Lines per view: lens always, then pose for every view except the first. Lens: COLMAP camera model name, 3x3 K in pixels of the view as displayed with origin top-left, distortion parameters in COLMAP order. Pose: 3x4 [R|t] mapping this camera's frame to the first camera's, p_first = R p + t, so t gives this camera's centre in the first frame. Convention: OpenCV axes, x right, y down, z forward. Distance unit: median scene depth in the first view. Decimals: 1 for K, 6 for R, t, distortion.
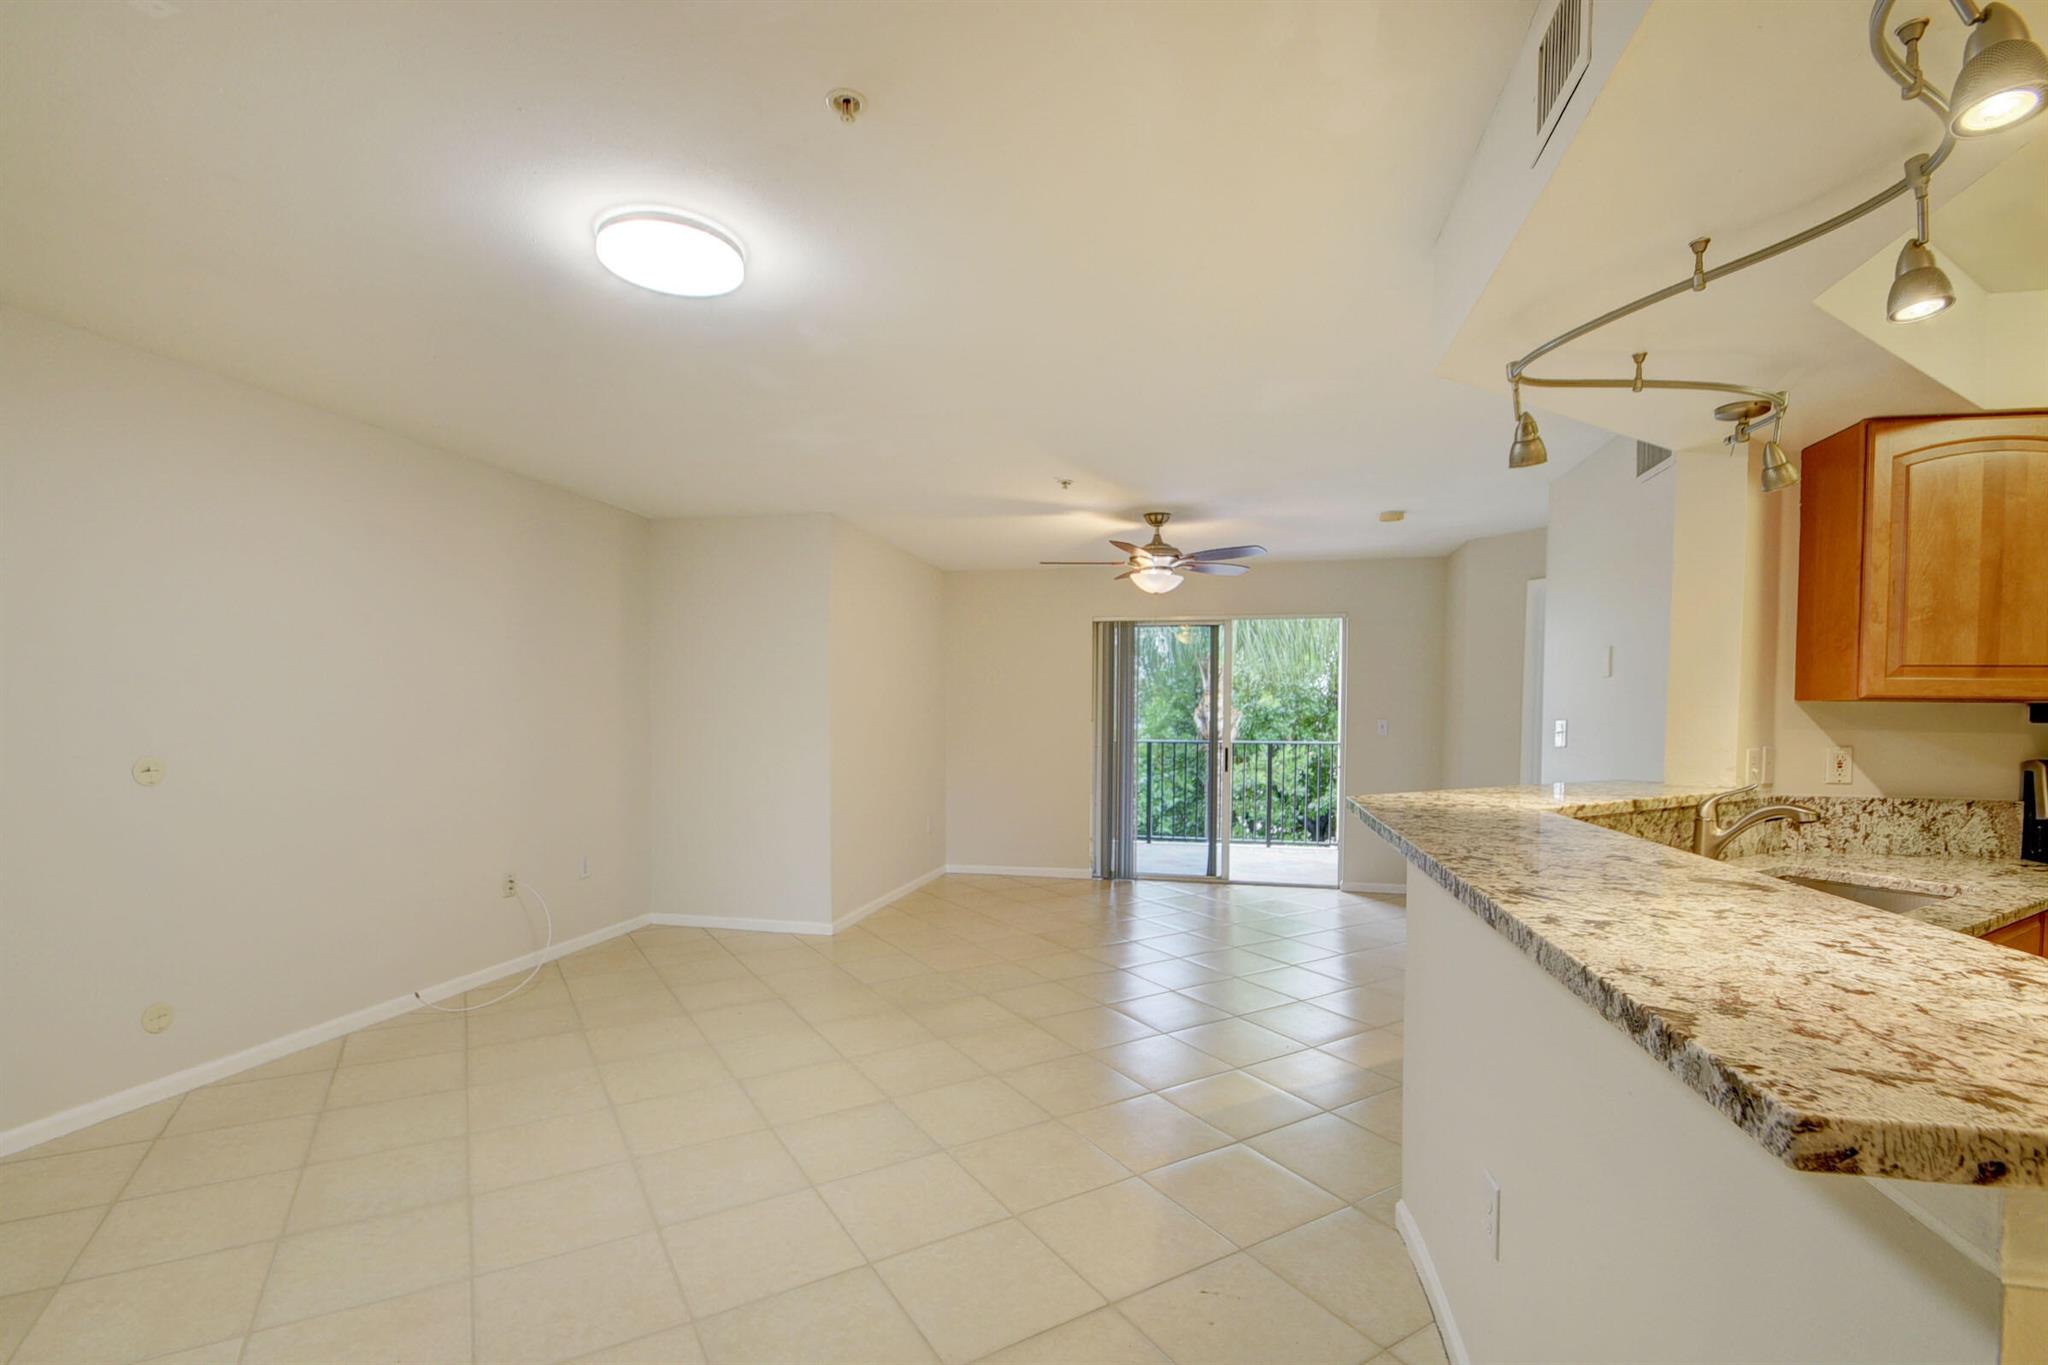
lens RADIAL K [[905.1, 0, 1010.5], [0, 905.1, 743.9], [0, 0, 1]] dist [-0.001219, -0.008299]
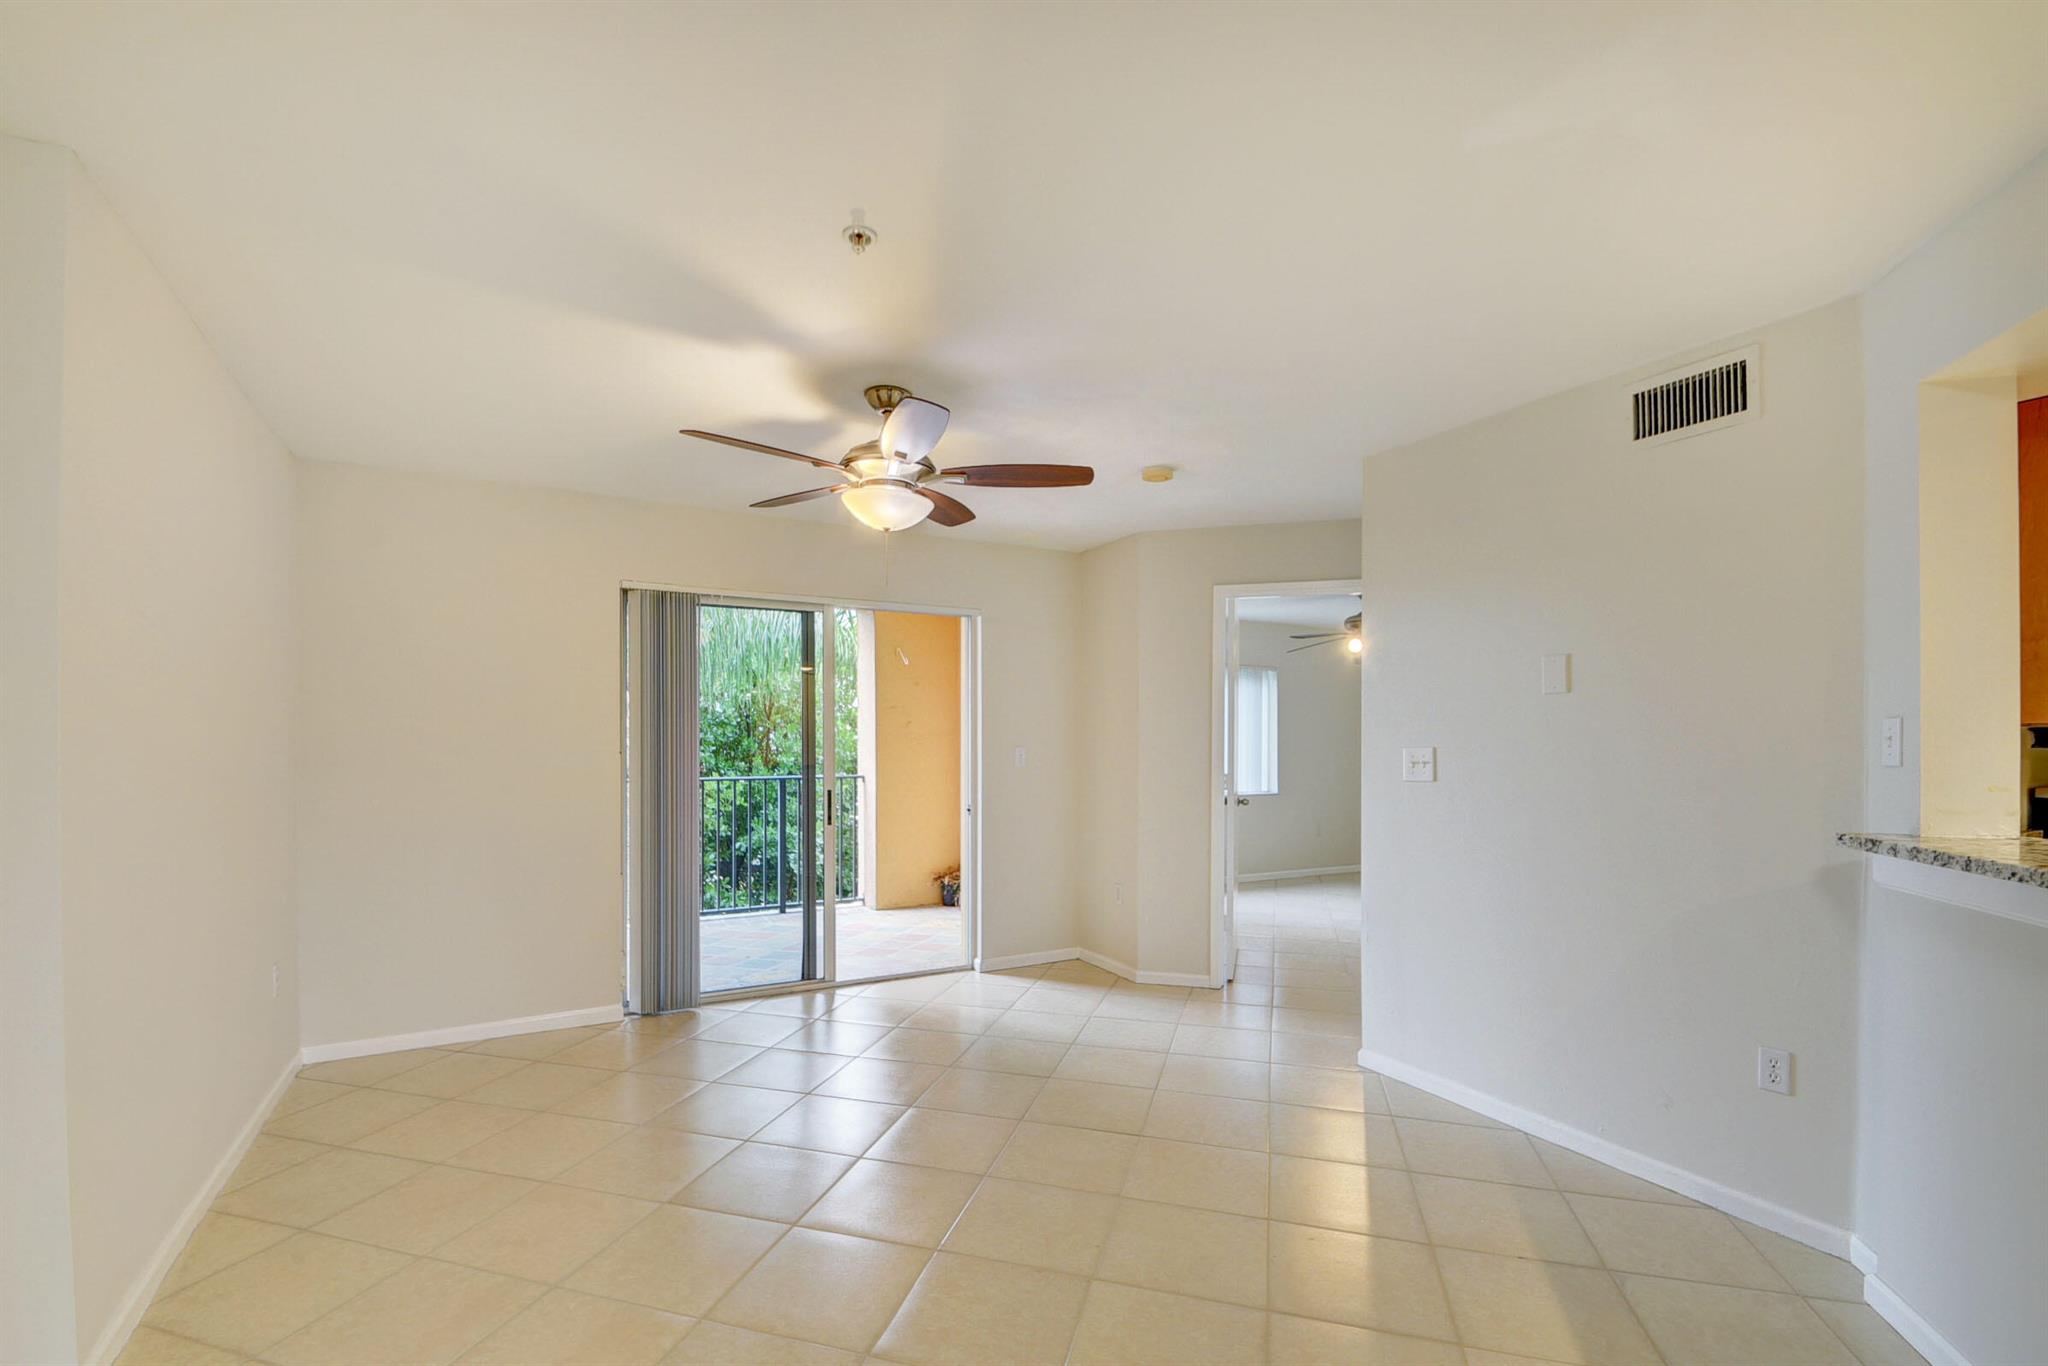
lens RADIAL K [[905.1, 0, 1015.3], [0, 905.1, 755.2], [0, 0, 1]] dist [-0.001219, -0.008299]
pose [[0.736743, -0.017582, 0.675944, -0.230530], [0.027754, 0.999606, -0.004250, -0.029846], [-0.675603, 0.021891, 0.736941, 0.741898]]
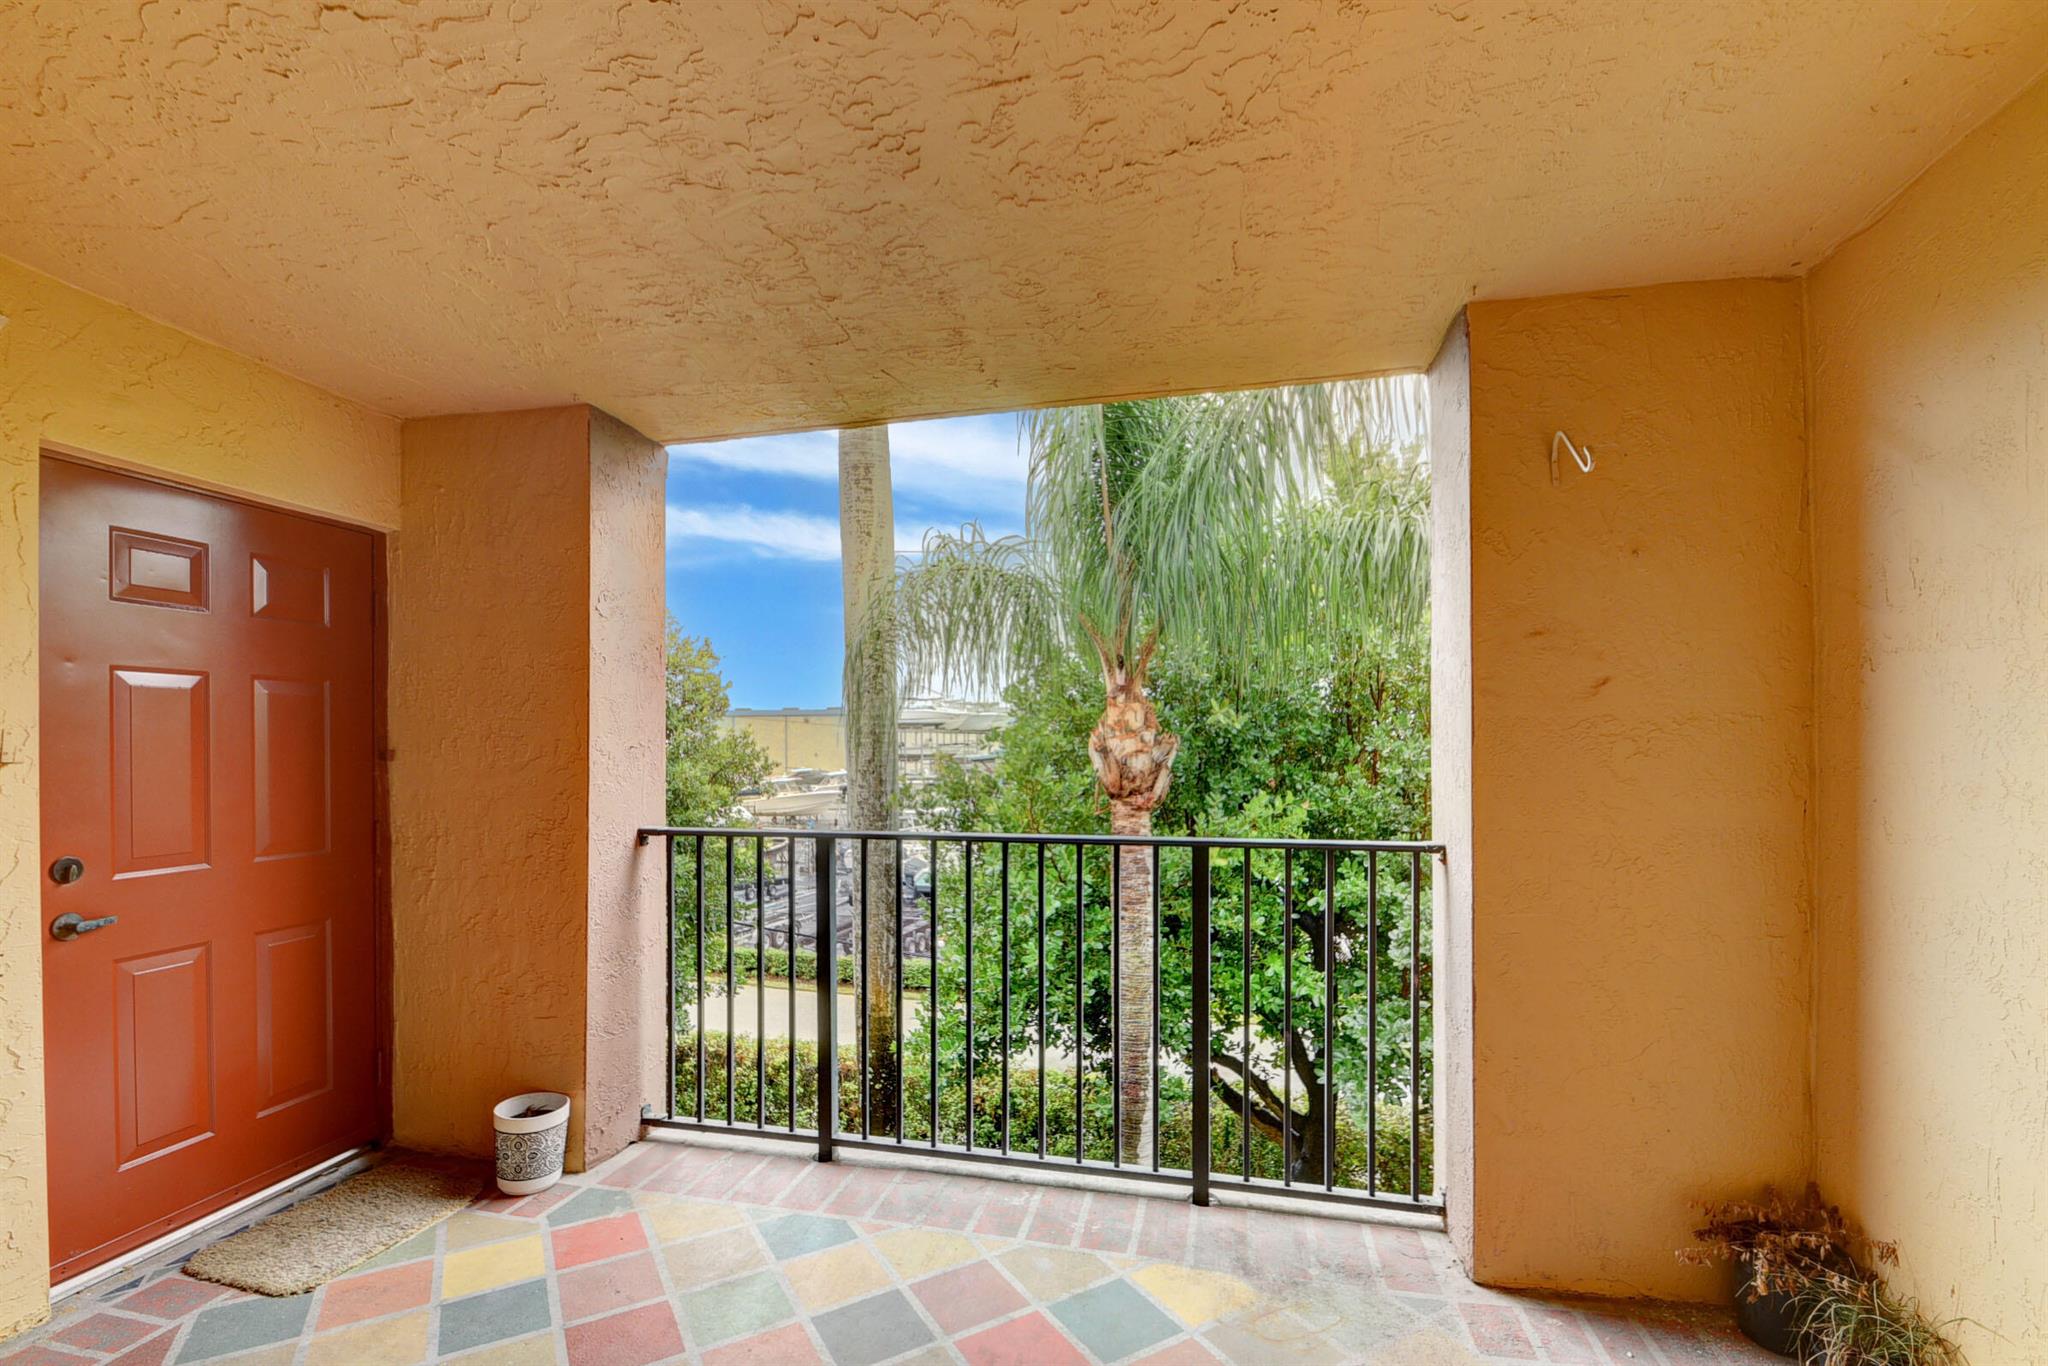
lens RADIAL K [[905.1, 0, 1006.2], [0, 905.1, 737.4], [0, 0, 1]] dist [-0.001219, -0.008299]
pose [[0.999883, -0.010783, 0.010829, 0.571607], [0.011183, 0.999231, -0.037582, -0.063649], [-0.010415, 0.037699, 0.999235, 1.807983]]
